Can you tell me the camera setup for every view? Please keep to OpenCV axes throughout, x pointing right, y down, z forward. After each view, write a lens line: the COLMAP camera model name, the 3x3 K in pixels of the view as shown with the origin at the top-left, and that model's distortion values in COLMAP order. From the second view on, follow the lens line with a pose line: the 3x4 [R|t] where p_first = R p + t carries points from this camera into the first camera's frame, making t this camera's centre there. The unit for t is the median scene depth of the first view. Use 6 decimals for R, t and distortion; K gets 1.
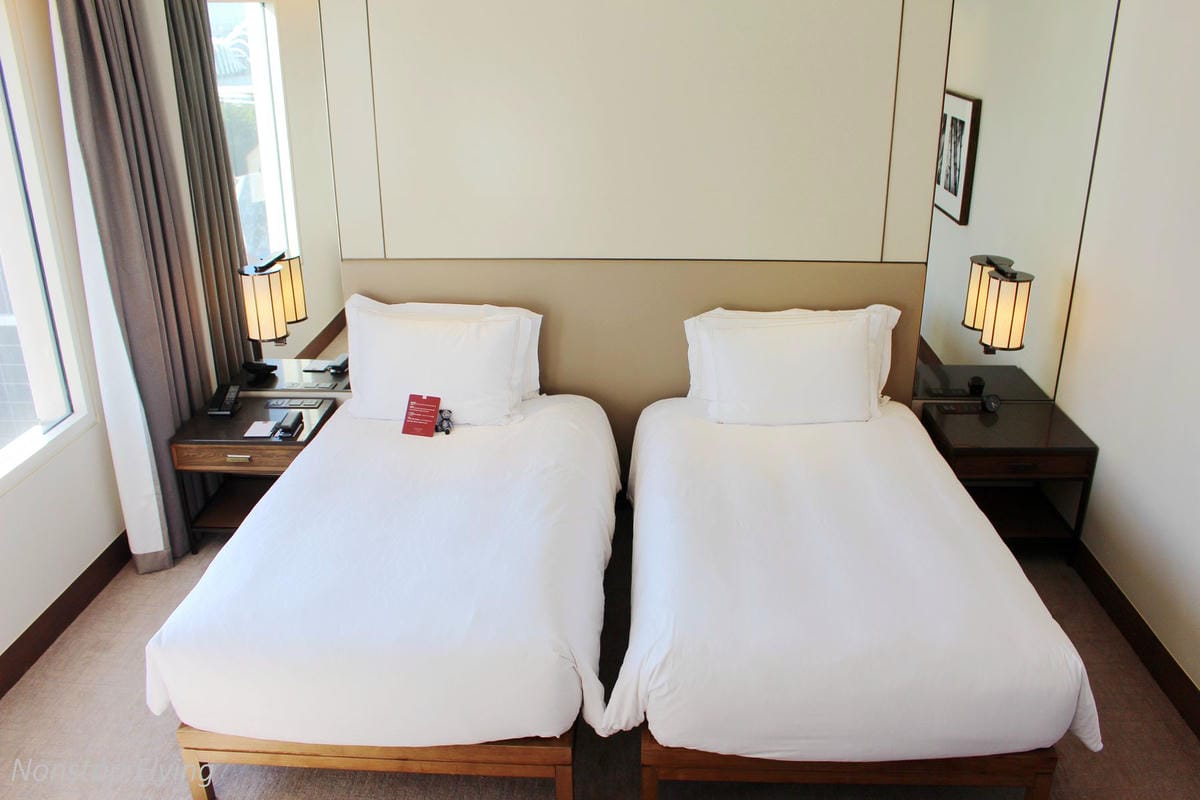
lens RADIAL K [[1001.5, 0, 566.0], [0, 1001.5, 398.7], [0, 0, 1]] dist [-0.124328, 0.000731]
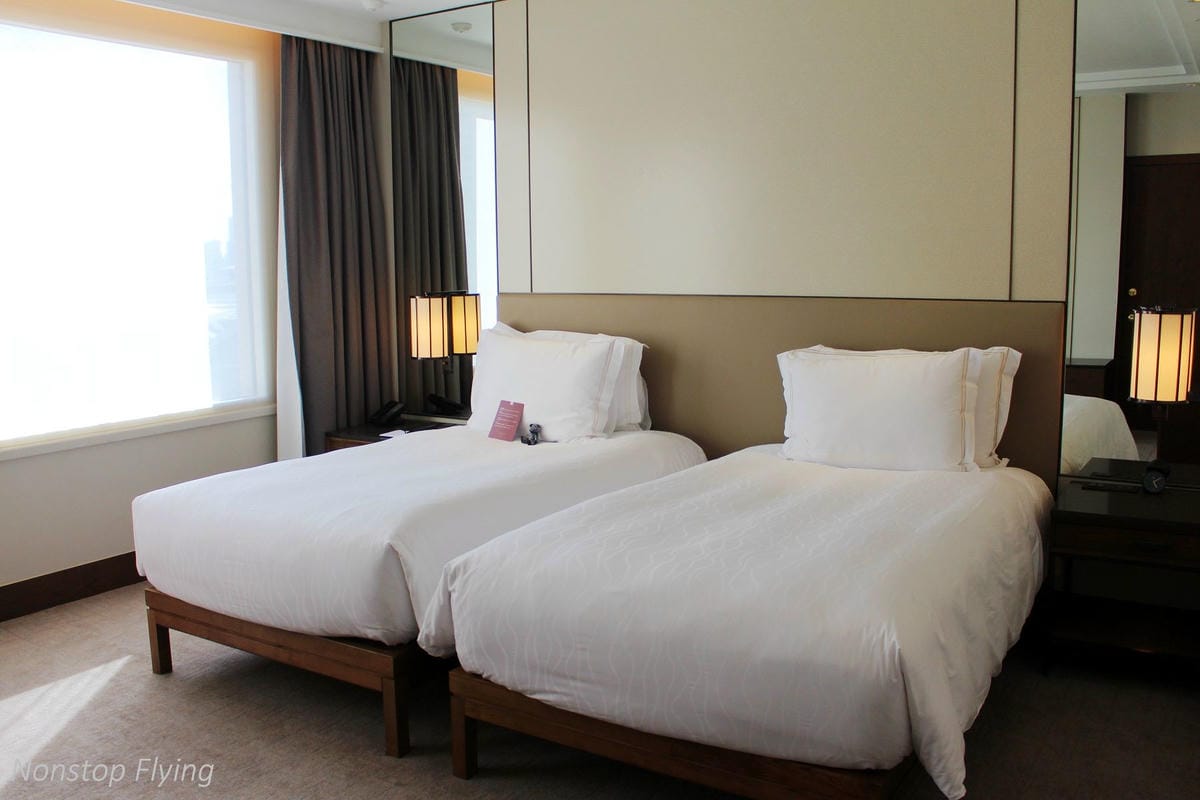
lens RADIAL K [[1001.5, 0, 566.0], [0, 1001.5, 398.7], [0, 0, 1]] dist [-0.124328, 0.000731]
pose [[0.869306, 0.071403, -0.489090, 0.410184], [-0.185398, 0.964368, -0.188735, 0.176509], [0.458187, 0.254745, 0.851569, 0.127138]]
